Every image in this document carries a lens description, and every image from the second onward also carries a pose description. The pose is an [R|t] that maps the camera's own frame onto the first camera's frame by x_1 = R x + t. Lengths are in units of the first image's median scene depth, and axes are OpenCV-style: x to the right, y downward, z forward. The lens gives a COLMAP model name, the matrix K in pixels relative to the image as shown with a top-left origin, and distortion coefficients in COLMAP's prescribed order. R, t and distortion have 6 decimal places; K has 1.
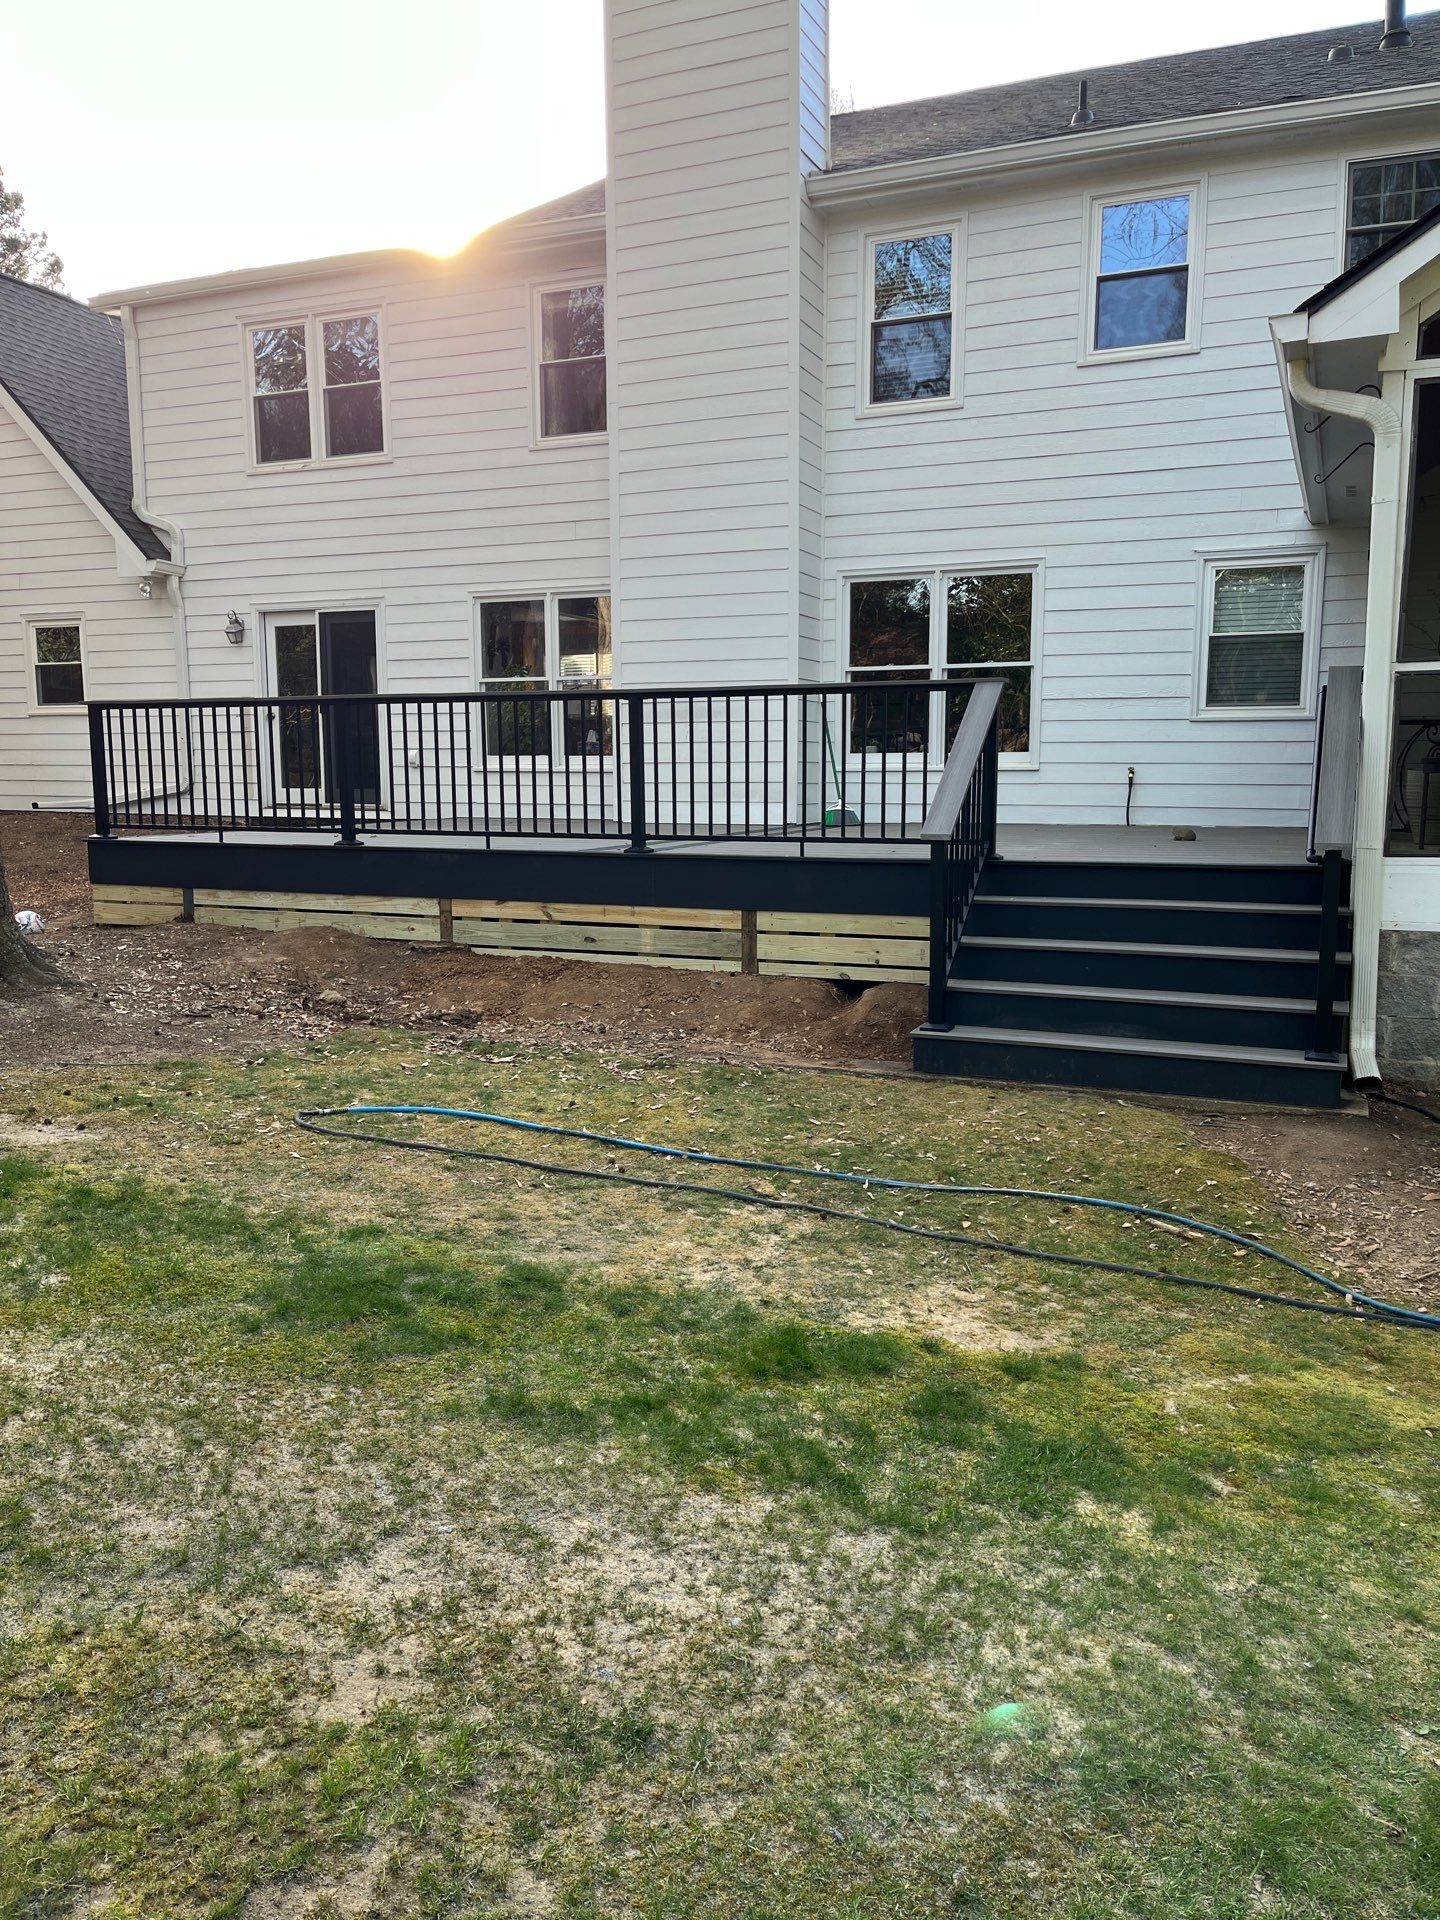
lens RADIAL K [[1468.5, 0, 705.0], [0, 1468.5, 972.2], [0, 0, 1]] dist [0.049876, -0.053239]
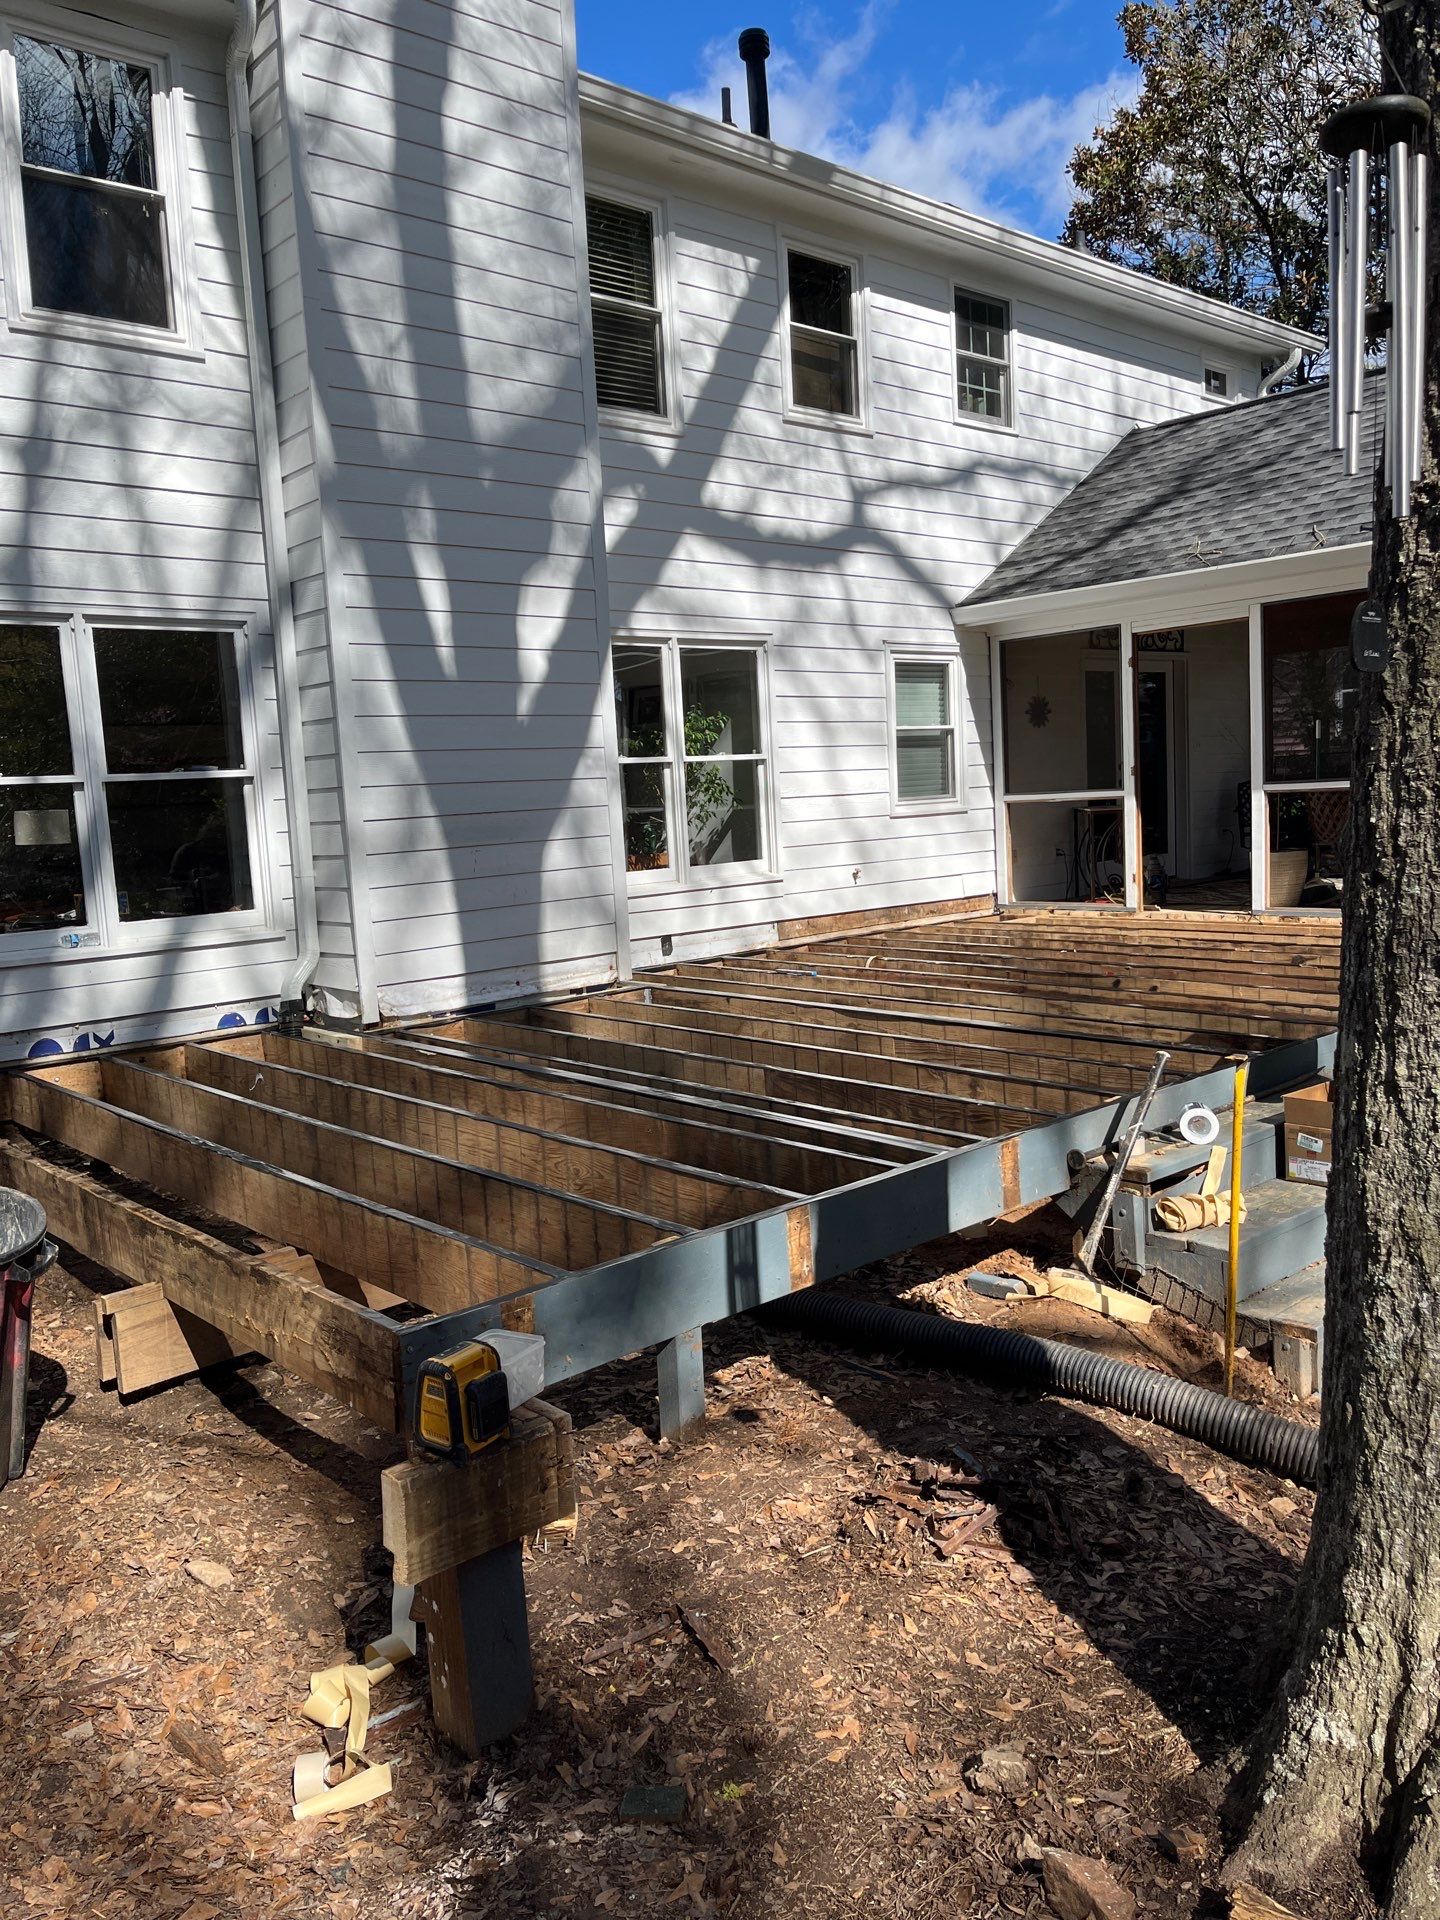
lens RADIAL K [[1468.5, 0, 735.7], [0, 1468.5, 949.0], [0, 0, 1]] dist [0.049876, -0.053239]
pose [[0.399578, -0.120932, 0.908687, -0.572904], [0.177865, 0.982650, 0.052562, -0.149847], [-0.899278, 0.140620, 0.414155, 0.690900]]
